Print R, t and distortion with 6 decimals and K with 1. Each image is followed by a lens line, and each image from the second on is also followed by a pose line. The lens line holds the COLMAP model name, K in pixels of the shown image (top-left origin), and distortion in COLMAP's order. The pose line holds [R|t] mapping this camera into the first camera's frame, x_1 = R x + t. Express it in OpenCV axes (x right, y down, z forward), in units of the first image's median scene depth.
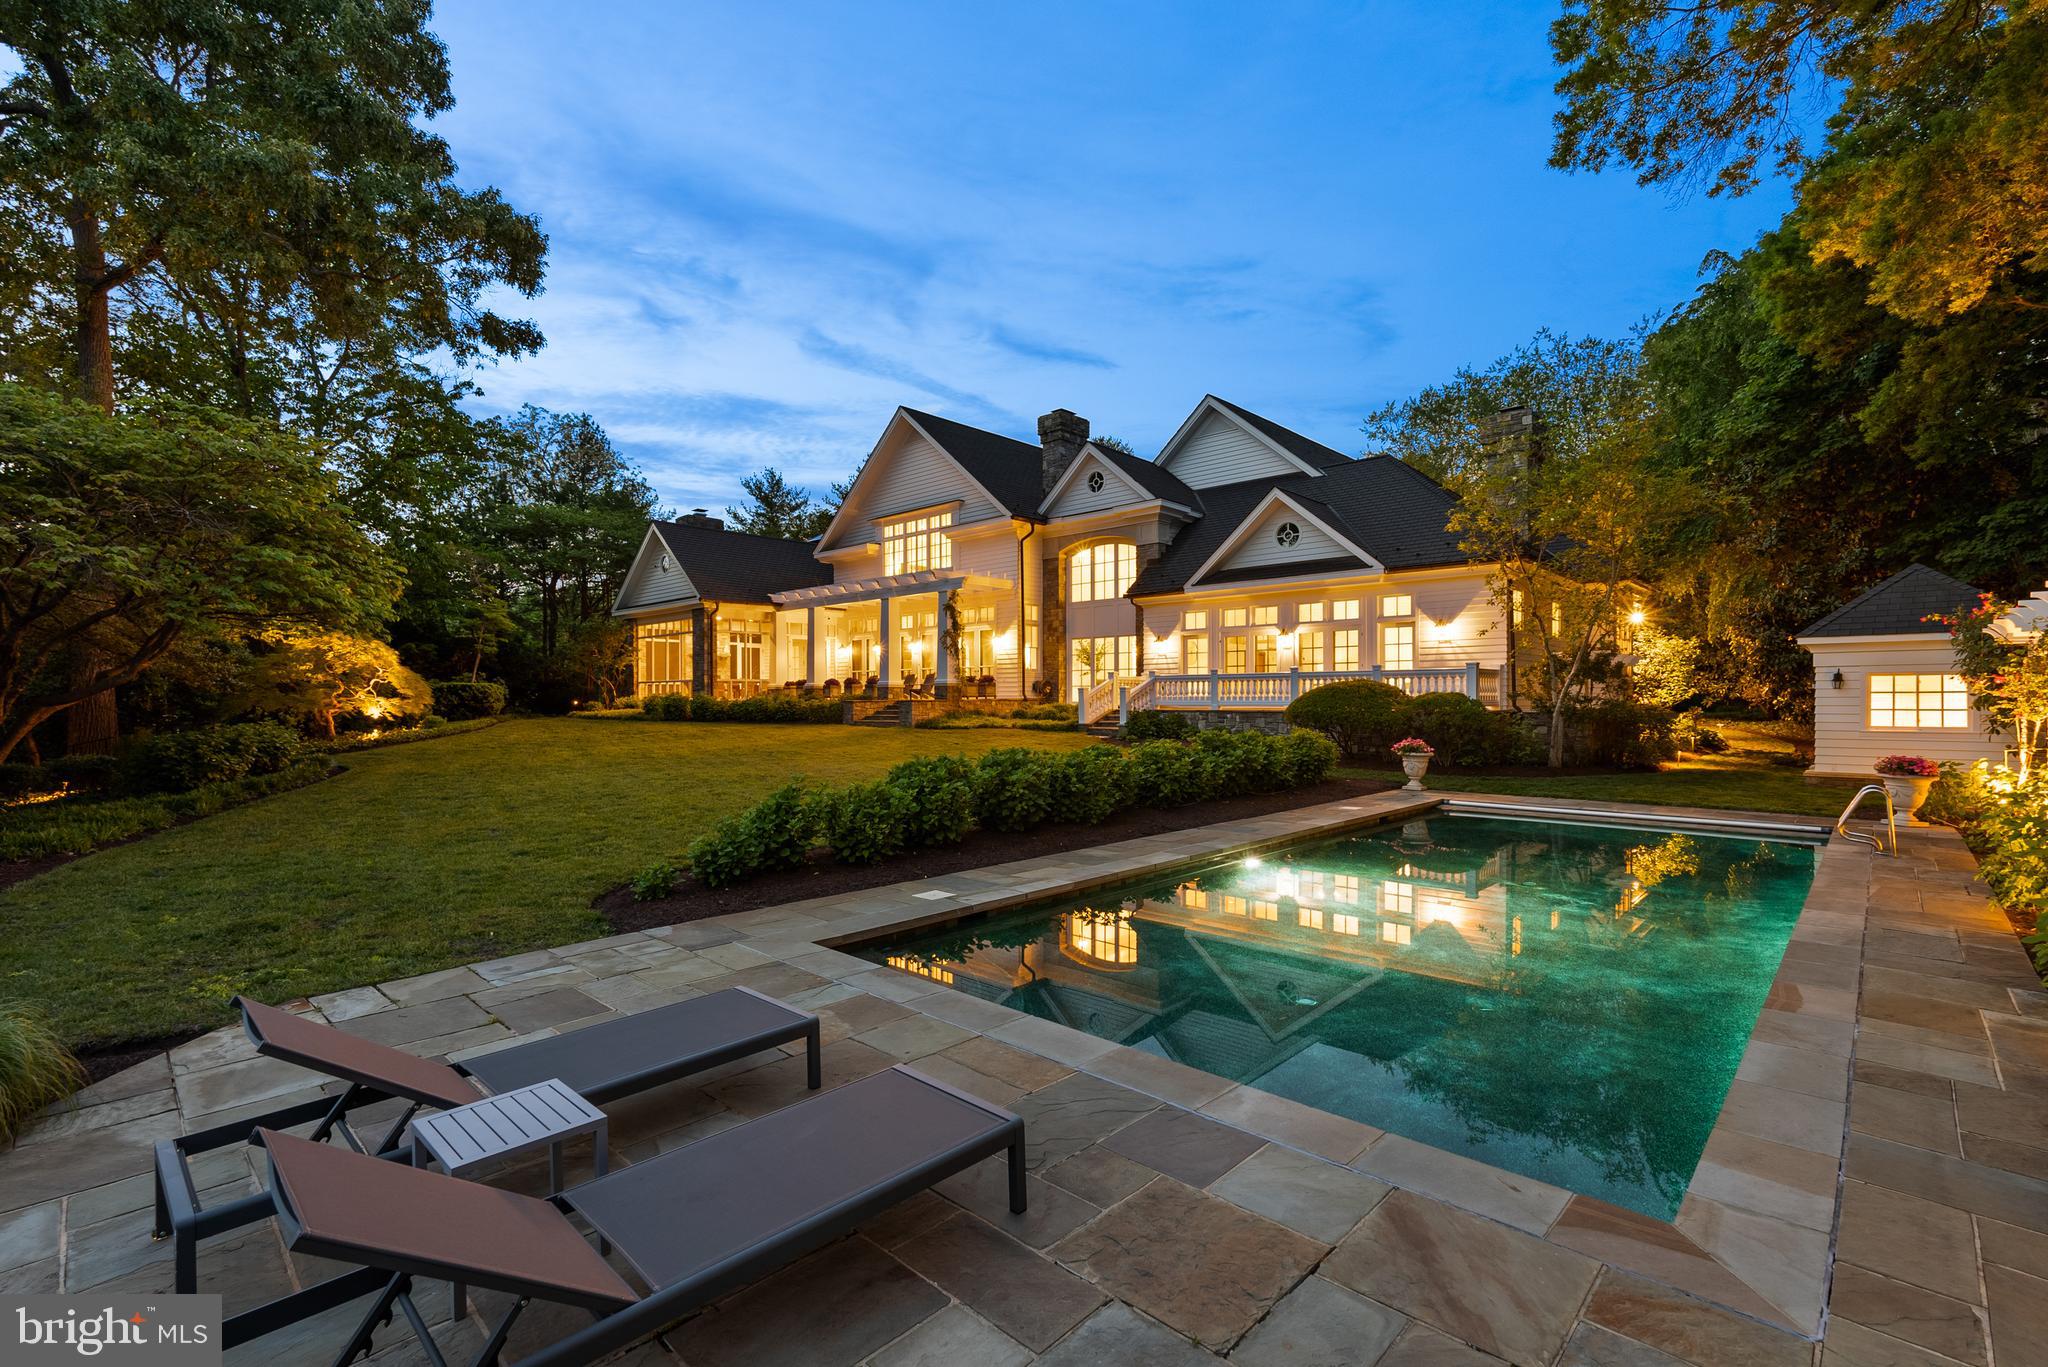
lens RADIAL K [[909.9, 0, 1024.0], [0, 909.9, 683.5], [0, 0, 1]] dist [0.002564, 0.000244]
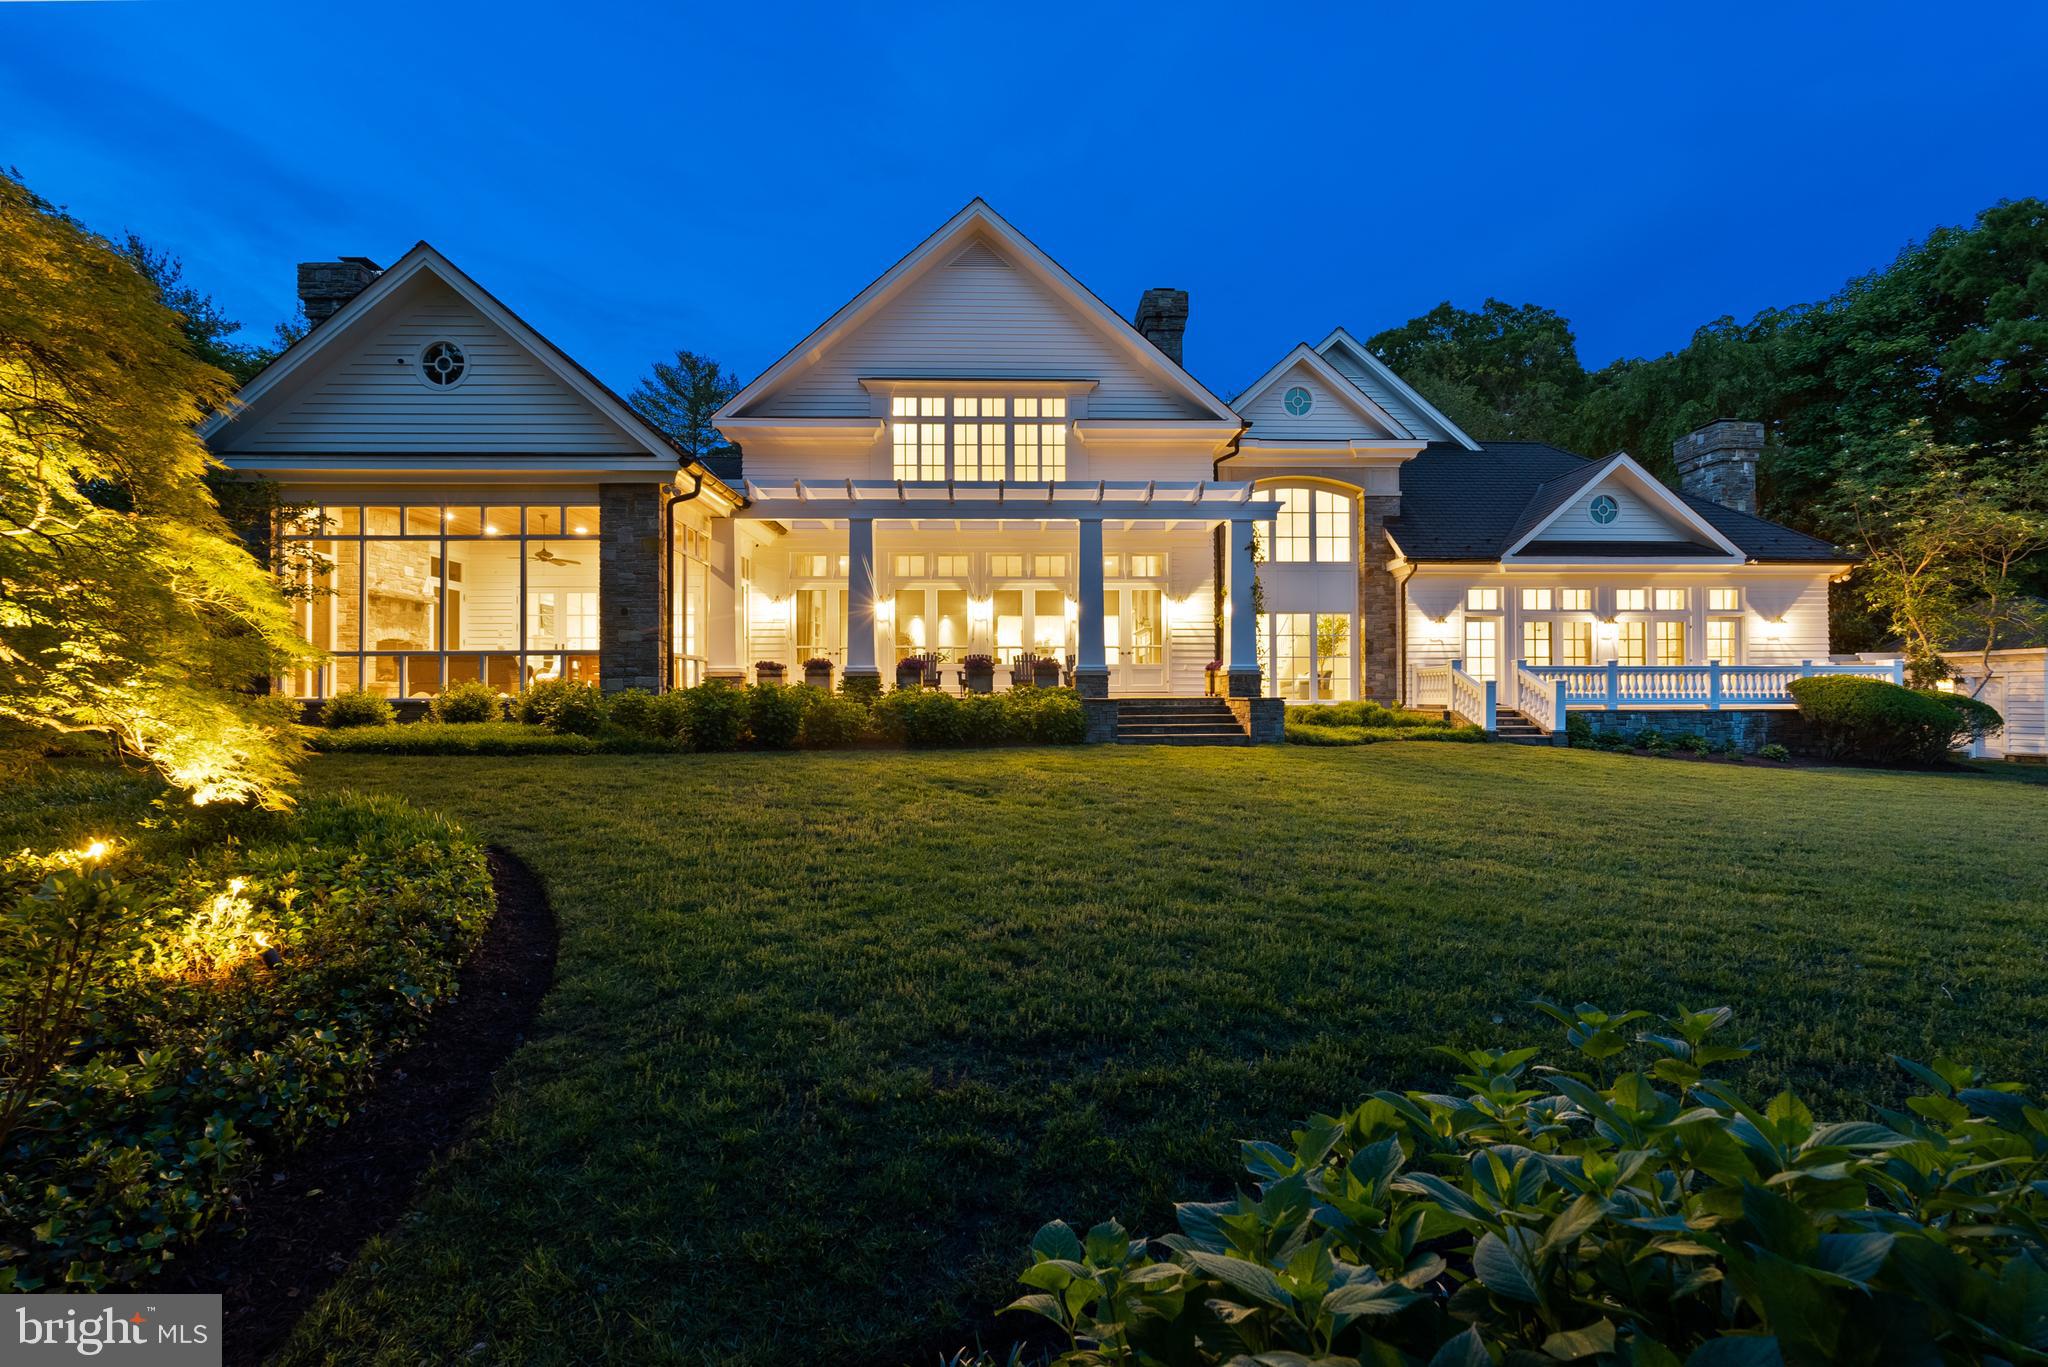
lens RADIAL K [[909.9, 0, 1024.0], [0, 909.9, 683.5], [0, 0, 1]] dist [0.002564, 0.000244]
pose [[0.702752, 0.010049, 0.711364, -0.734976], [-0.011007, 0.999934, -0.003252, 0.013782], [-0.711349, -0.005544, 0.702817, 0.789888]]
